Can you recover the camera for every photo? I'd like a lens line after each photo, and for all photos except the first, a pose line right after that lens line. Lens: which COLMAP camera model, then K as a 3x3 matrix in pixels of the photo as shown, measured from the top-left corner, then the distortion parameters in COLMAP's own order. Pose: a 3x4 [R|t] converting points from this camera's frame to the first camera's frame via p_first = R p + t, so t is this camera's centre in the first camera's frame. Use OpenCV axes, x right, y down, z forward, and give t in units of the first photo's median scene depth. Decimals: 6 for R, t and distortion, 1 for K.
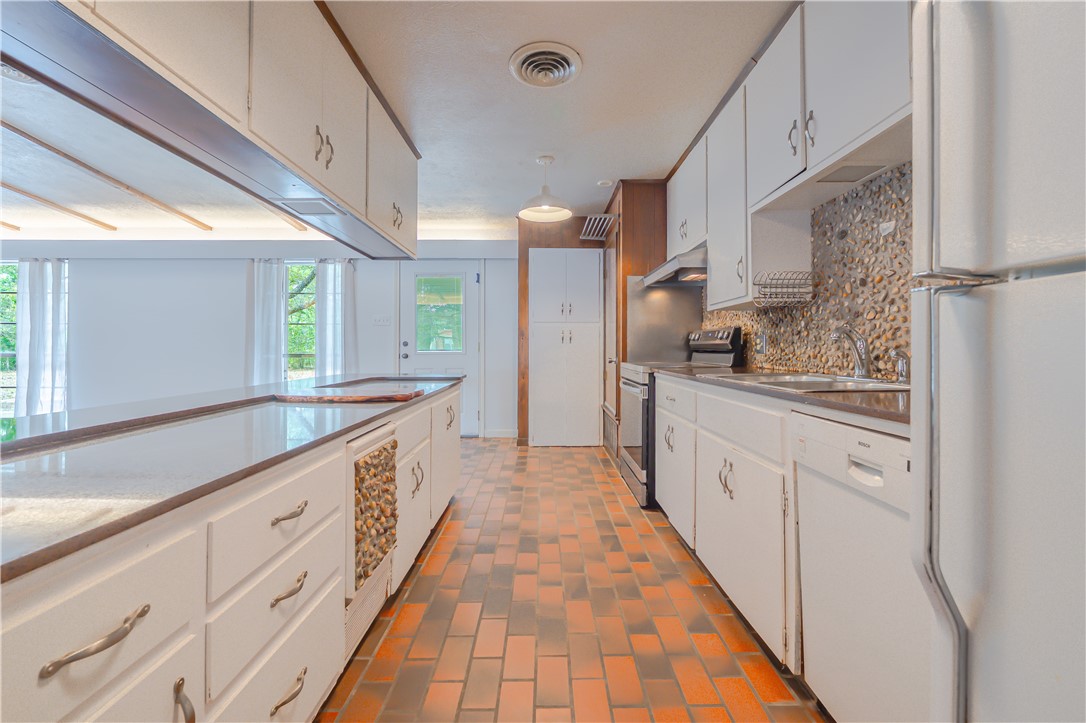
lens RADIAL K [[445.2, 0, 545.4], [0, 445.2, 343.2], [0, 0, 1]] dist [0.010372, -0.000071]
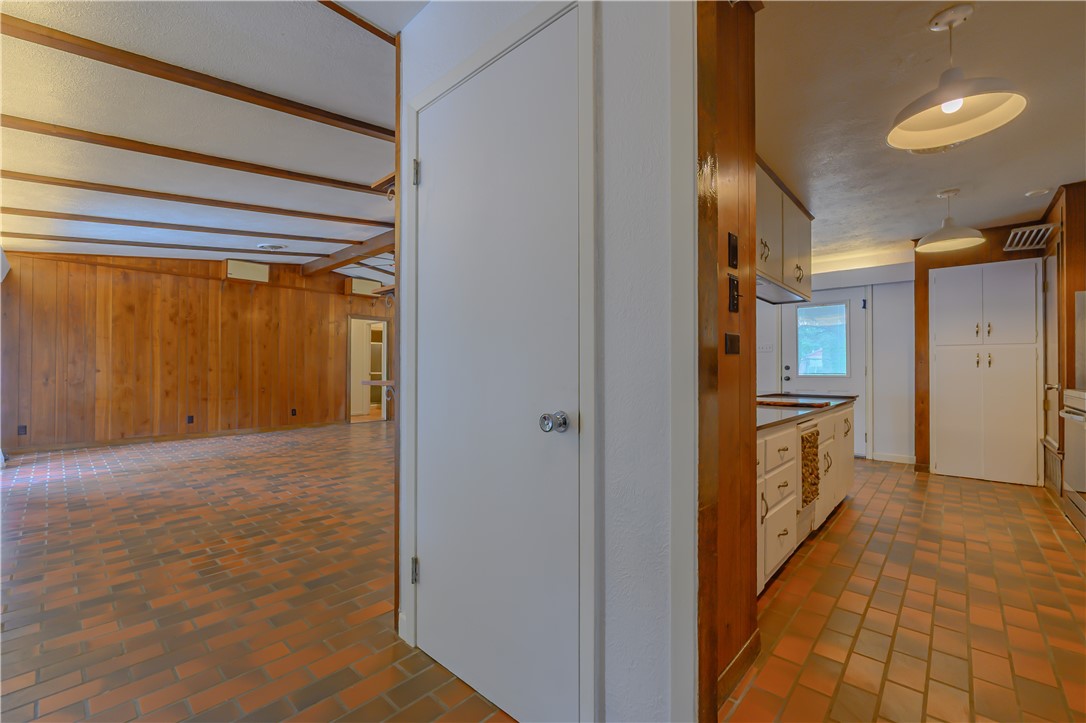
lens RADIAL K [[452.6, 0, 545.3], [0, 452.6, 363.4], [0, 0, 1]] dist [0.001232, -0.000088]
pose [[0.736695, -0.005865, -0.676200, 0.022369], [0.002144, 0.999978, -0.006337, -0.006845], [0.676222, 0.003219, 0.736691, -0.494840]]
